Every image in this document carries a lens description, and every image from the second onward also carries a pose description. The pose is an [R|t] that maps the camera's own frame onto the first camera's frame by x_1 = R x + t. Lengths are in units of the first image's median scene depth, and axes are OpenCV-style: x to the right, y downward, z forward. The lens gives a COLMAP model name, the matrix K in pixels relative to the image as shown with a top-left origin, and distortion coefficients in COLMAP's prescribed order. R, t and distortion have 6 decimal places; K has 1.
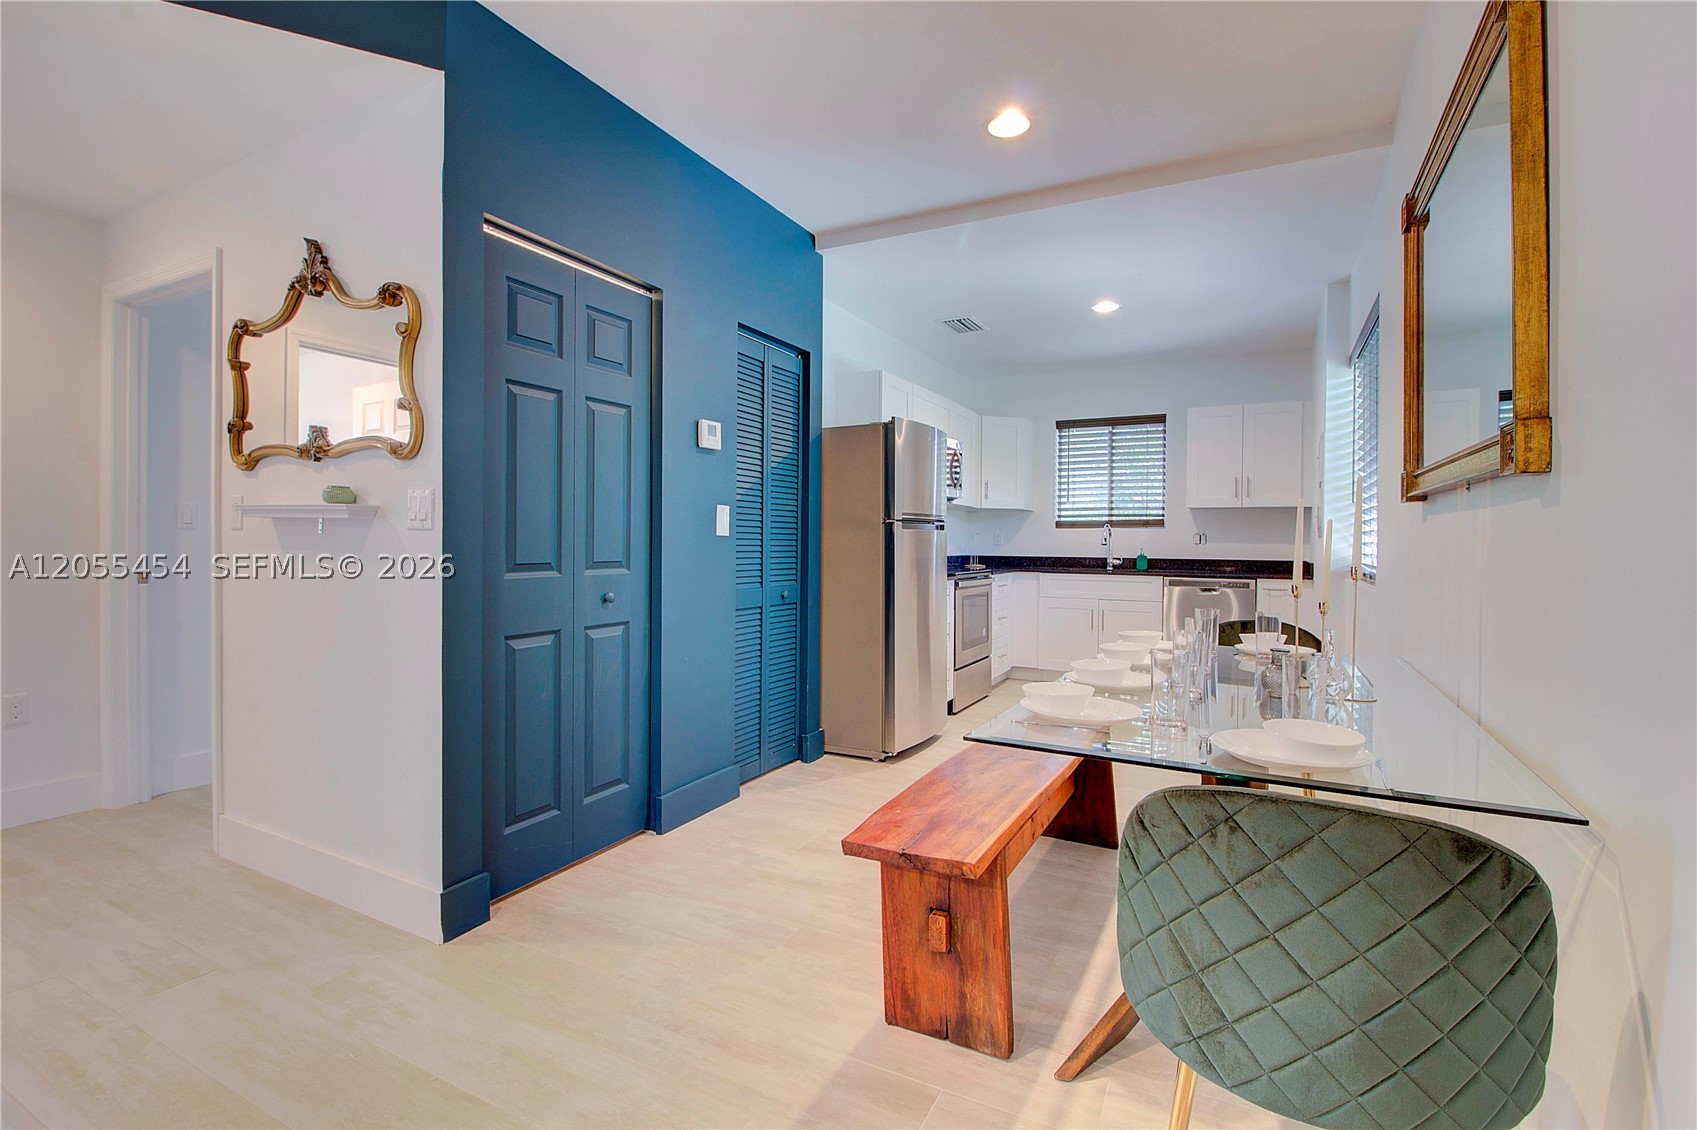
lens RADIAL K [[782.0, 0, 851.4], [0, 782.0, 549.5], [0, 0, 1]] dist [-0.001548, -0.011054]
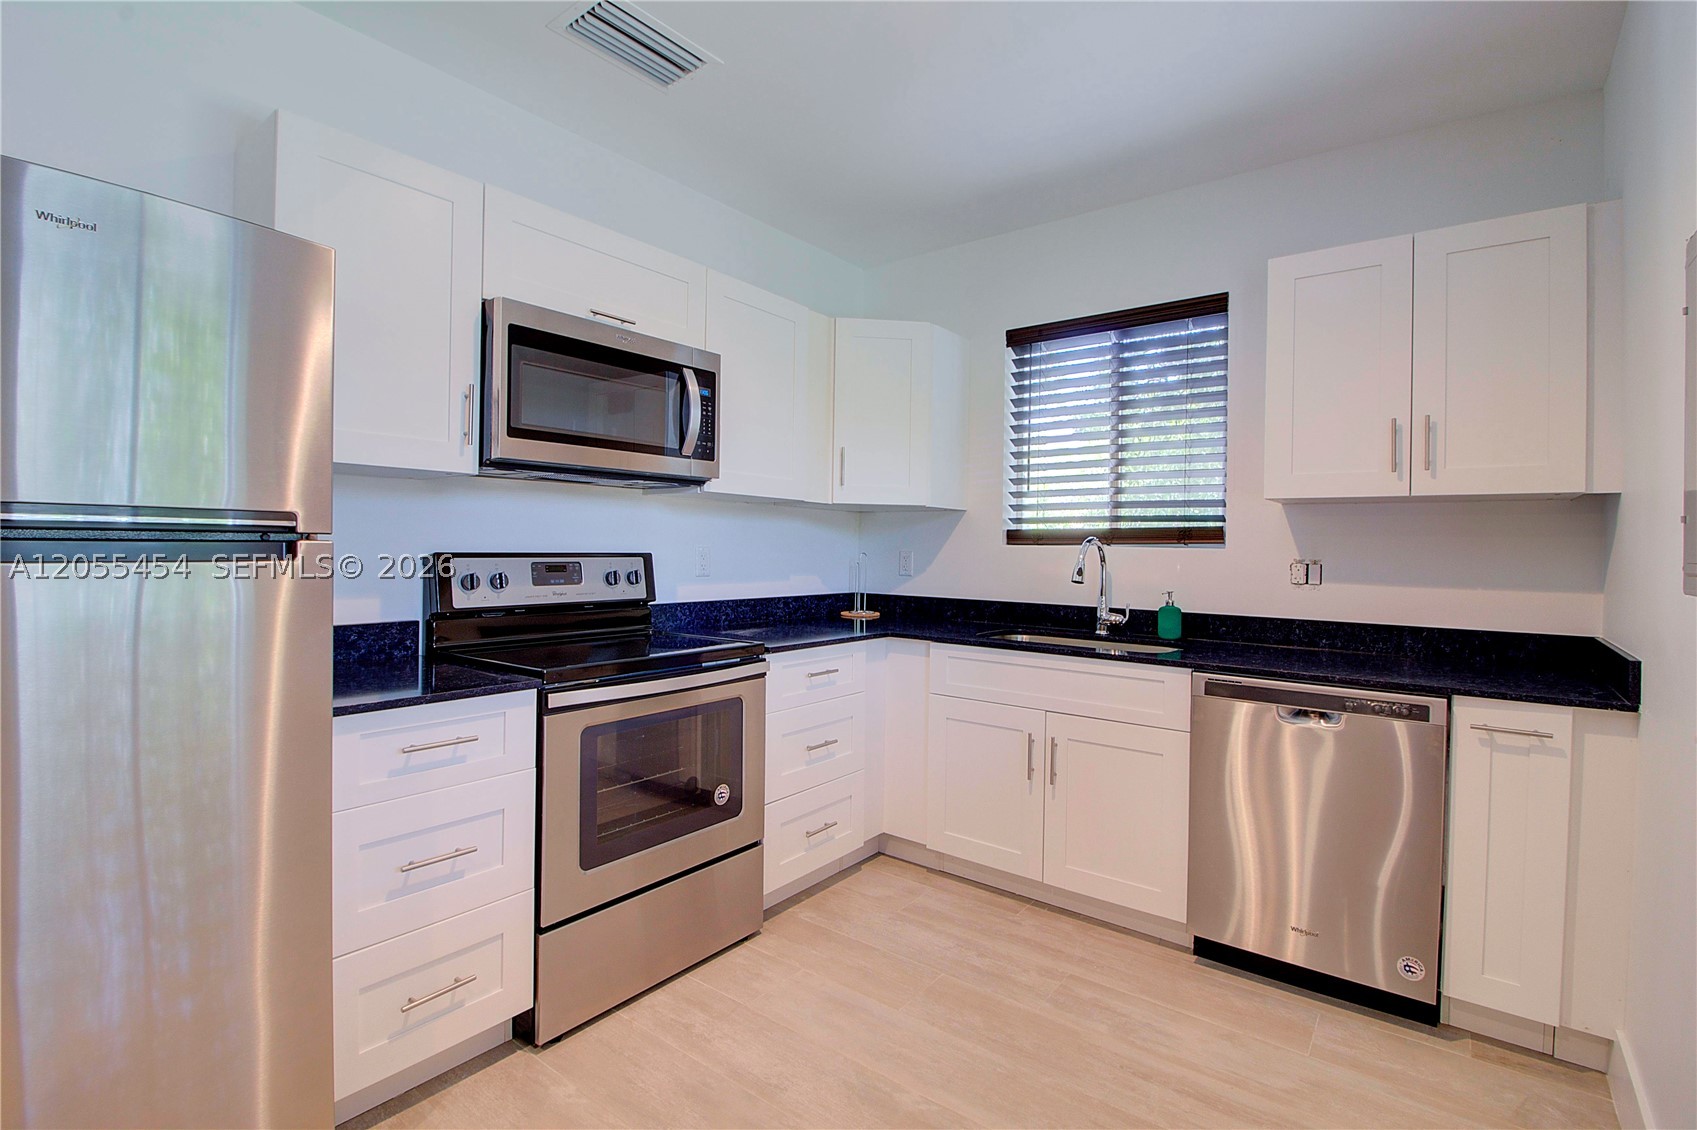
lens RADIAL K [[782.0, 0, 851.2], [0, 782.0, 548.5], [0, 0, 1]] dist [-0.001548, -0.011054]
pose [[0.983767, 0.008039, -0.179269, 0.597811], [-0.009799, 0.999912, -0.008935, -0.044478], [0.179181, 0.010547, 0.983760, 1.149364]]
